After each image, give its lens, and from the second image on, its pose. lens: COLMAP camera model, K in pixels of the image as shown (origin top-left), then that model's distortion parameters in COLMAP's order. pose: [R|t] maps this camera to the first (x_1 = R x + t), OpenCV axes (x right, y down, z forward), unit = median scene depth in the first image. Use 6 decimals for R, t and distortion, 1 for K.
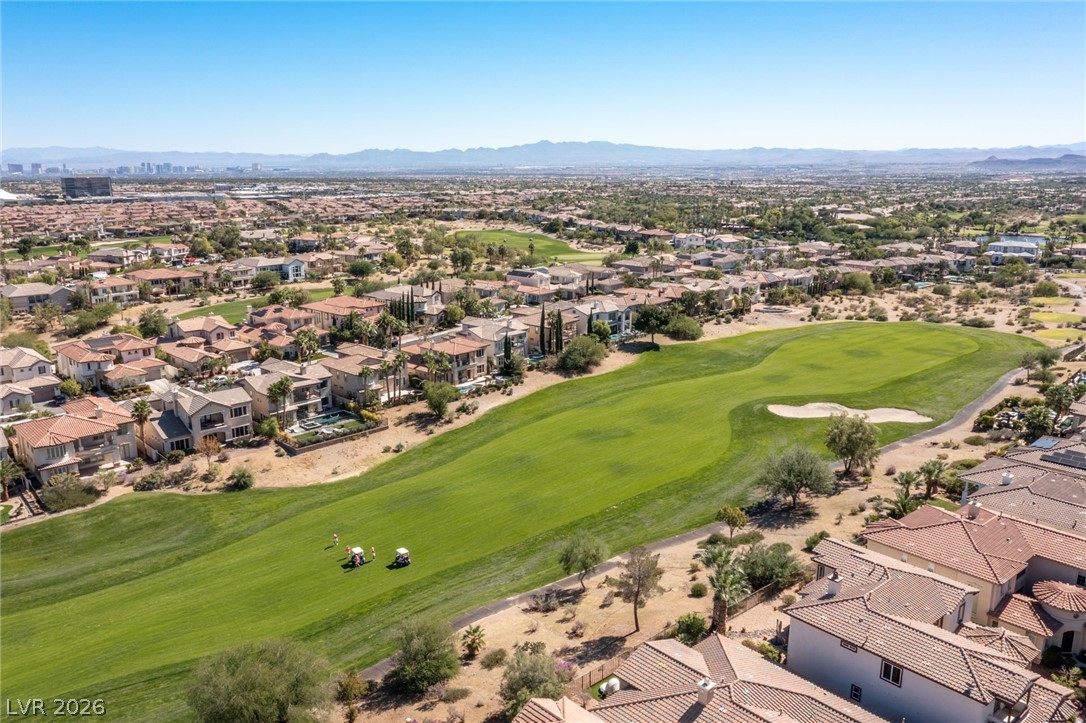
lens RADIAL K [[839.1, 0, 543.0], [0, 839.1, 361.5], [0, 0, 1]] dist [-0.025256, -0.000931]
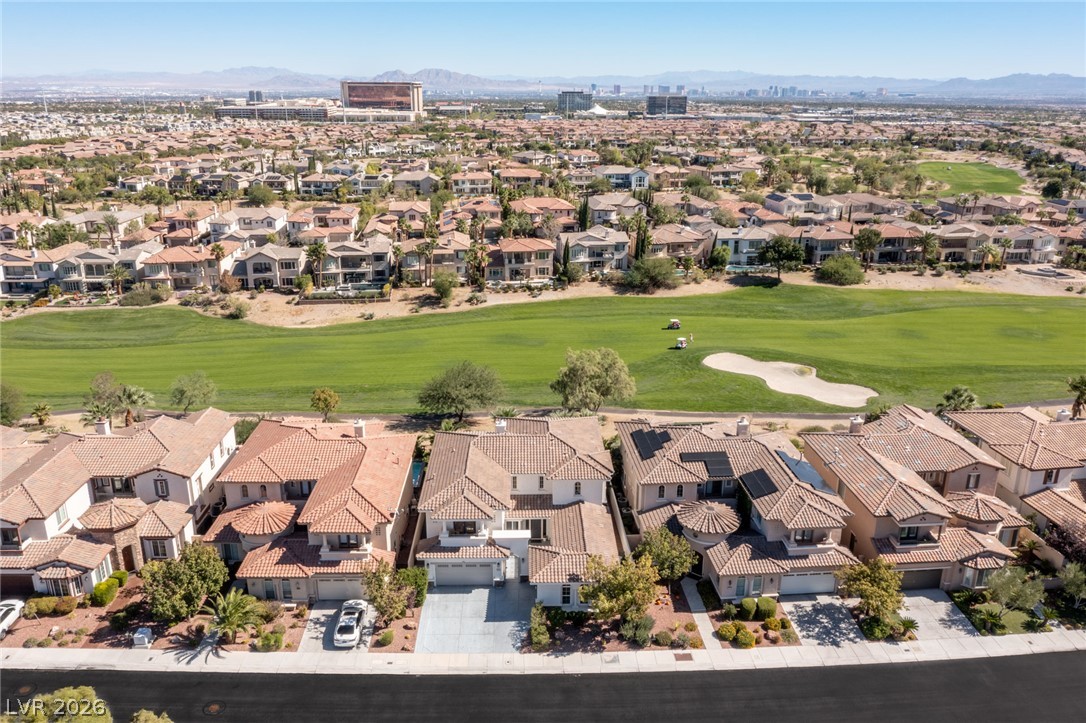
lens RADIAL K [[839.1, 0, 543.0], [0, 839.1, 361.5], [0, 0, 1]] dist [-0.025256, -0.000931]
pose [[0.762227, 0.205001, -0.613990, 0.578029], [-0.153023, 0.978707, 0.136806, -0.023344], [0.628962, -0.010322, 0.777367, 0.201928]]
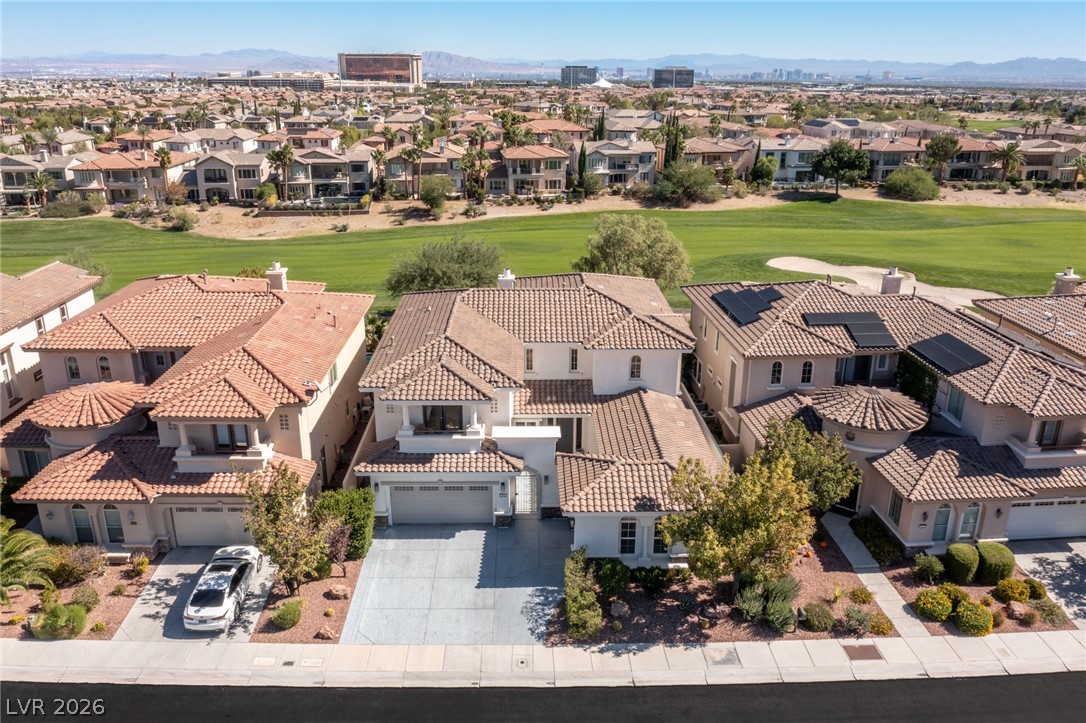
lens RADIAL K [[845.3, 0, 543.8], [0, 845.3, 347.5], [0, 0, 1]] dist [-0.026924, 0.003941]
pose [[0.761342, 0.206894, -0.614454, 0.481104], [-0.155806, 0.978330, 0.136364, 0.056156], [0.629352, -0.008084, 0.777079, 0.323307]]
